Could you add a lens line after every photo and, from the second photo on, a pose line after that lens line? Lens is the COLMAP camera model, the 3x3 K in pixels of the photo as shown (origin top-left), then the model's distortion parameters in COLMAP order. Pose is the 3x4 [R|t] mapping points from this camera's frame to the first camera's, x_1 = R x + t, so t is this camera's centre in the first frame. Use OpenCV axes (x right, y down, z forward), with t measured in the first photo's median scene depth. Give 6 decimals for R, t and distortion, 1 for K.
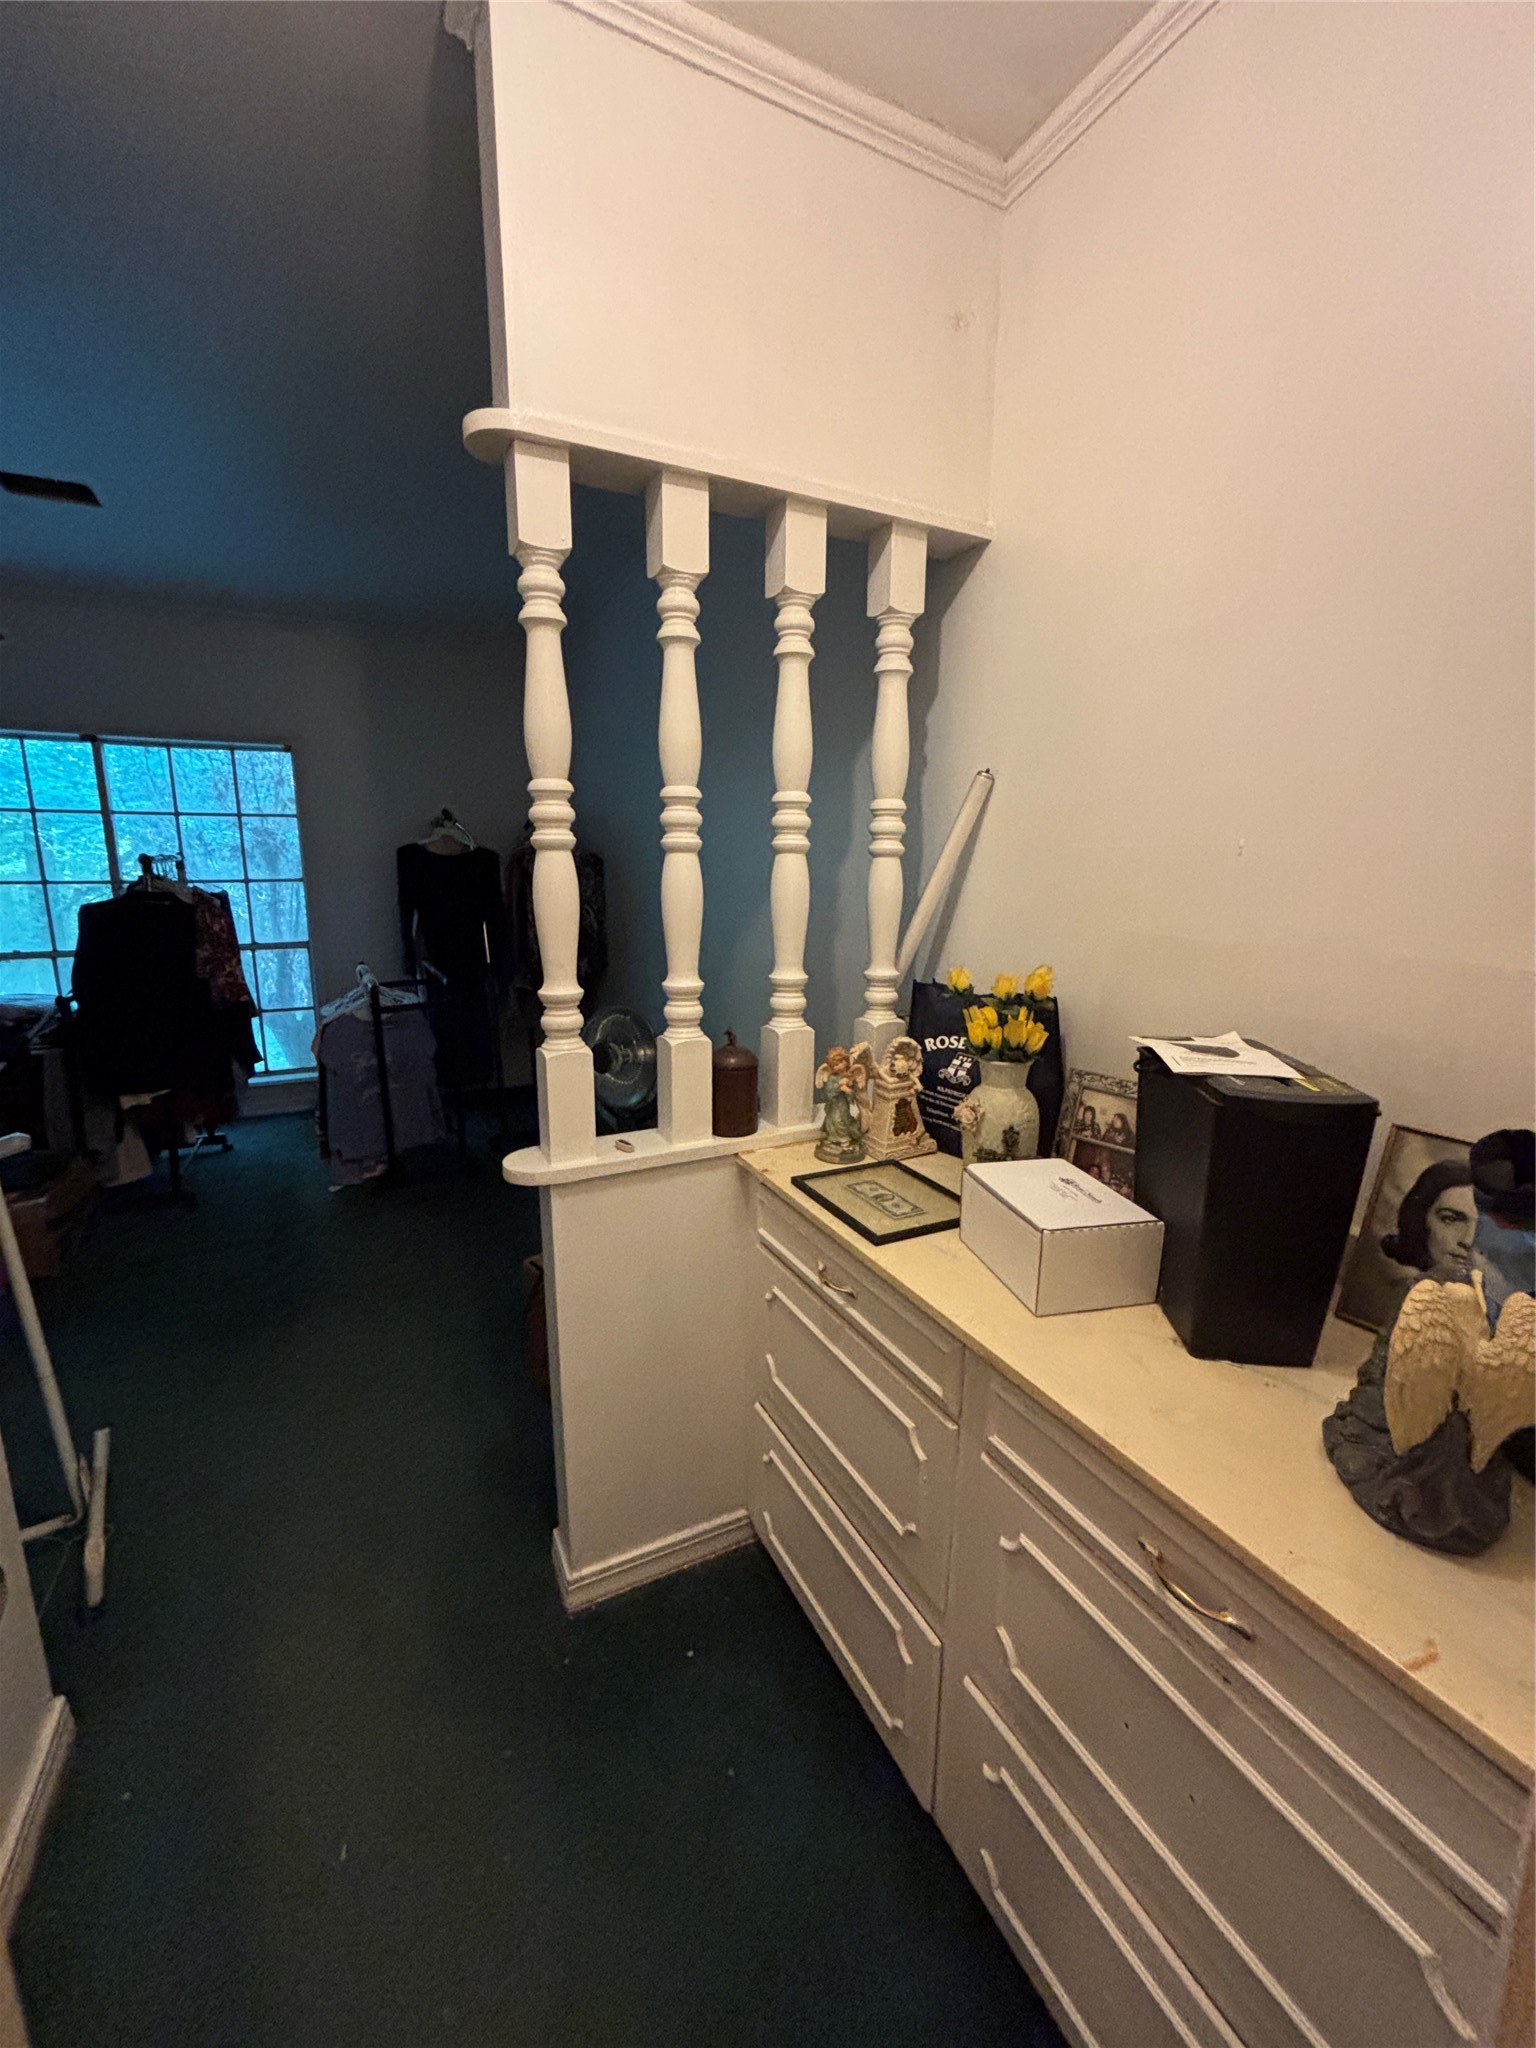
lens RADIAL K [[830.1, 0, 763.7], [0, 830.1, 1027.5], [0, 0, 1]] dist [-0.000340, 0.000315]
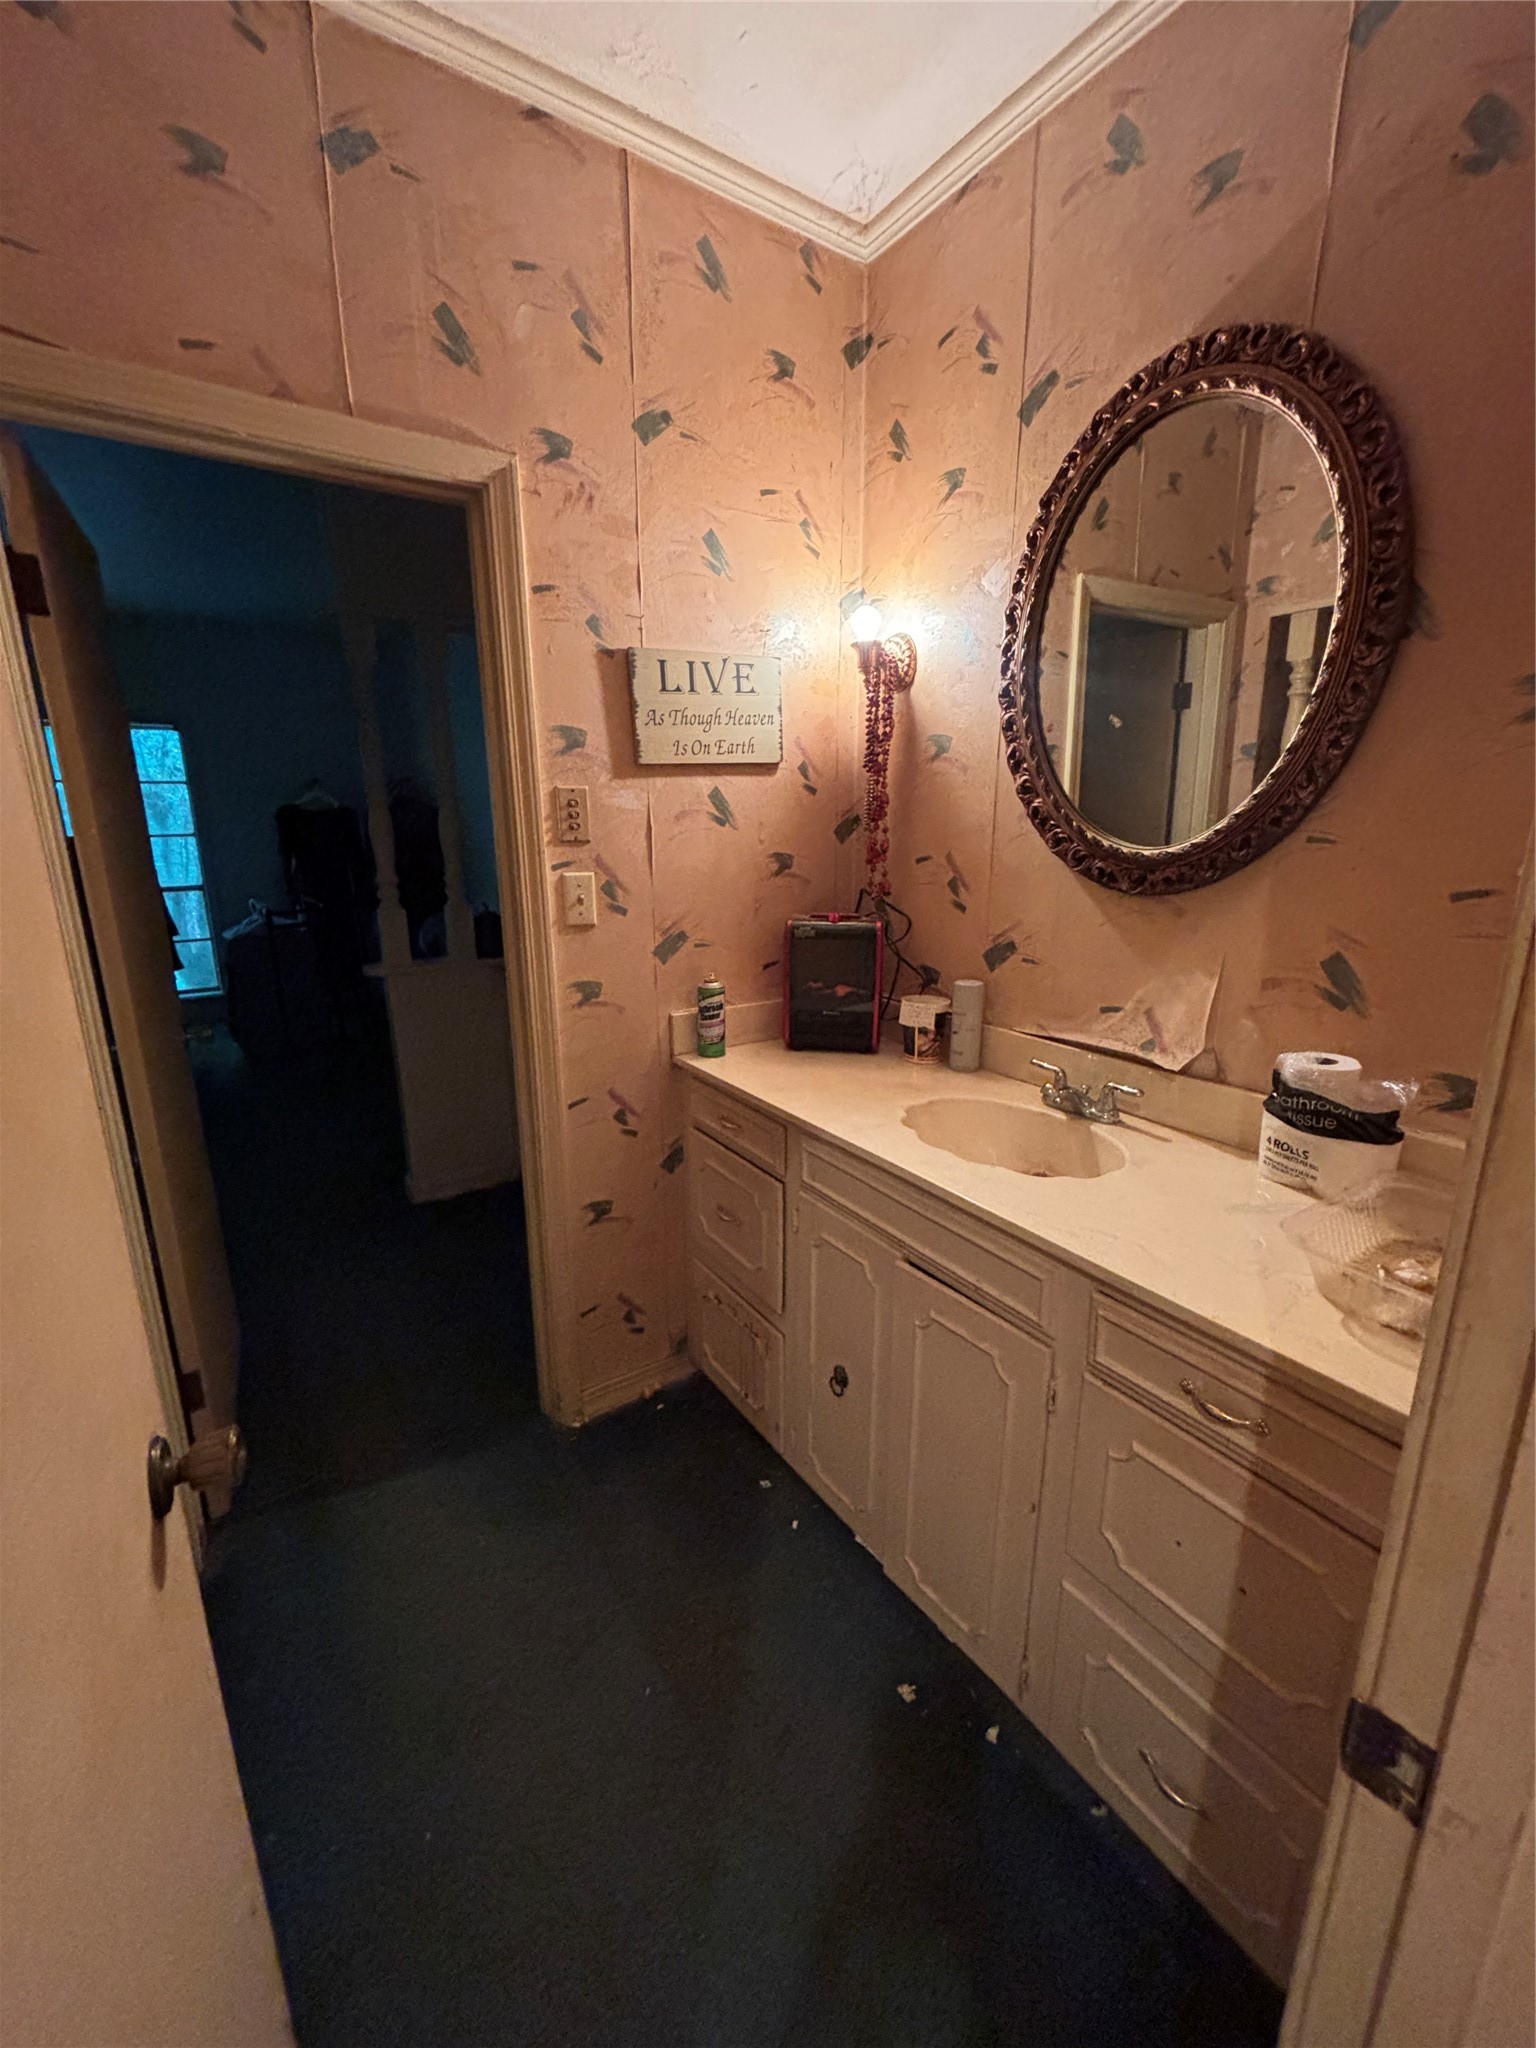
lens RADIAL K [[830.1, 0, 772.7], [0, 830.1, 1021.5], [0, 0, 1]] dist [-0.000340, 0.000315]
pose [[0.990324, -0.038971, 0.133193, 0.164118], [0.033103, 0.998393, 0.045997, 0.095457], [-0.134771, -0.041143, 0.990022, -0.467073]]
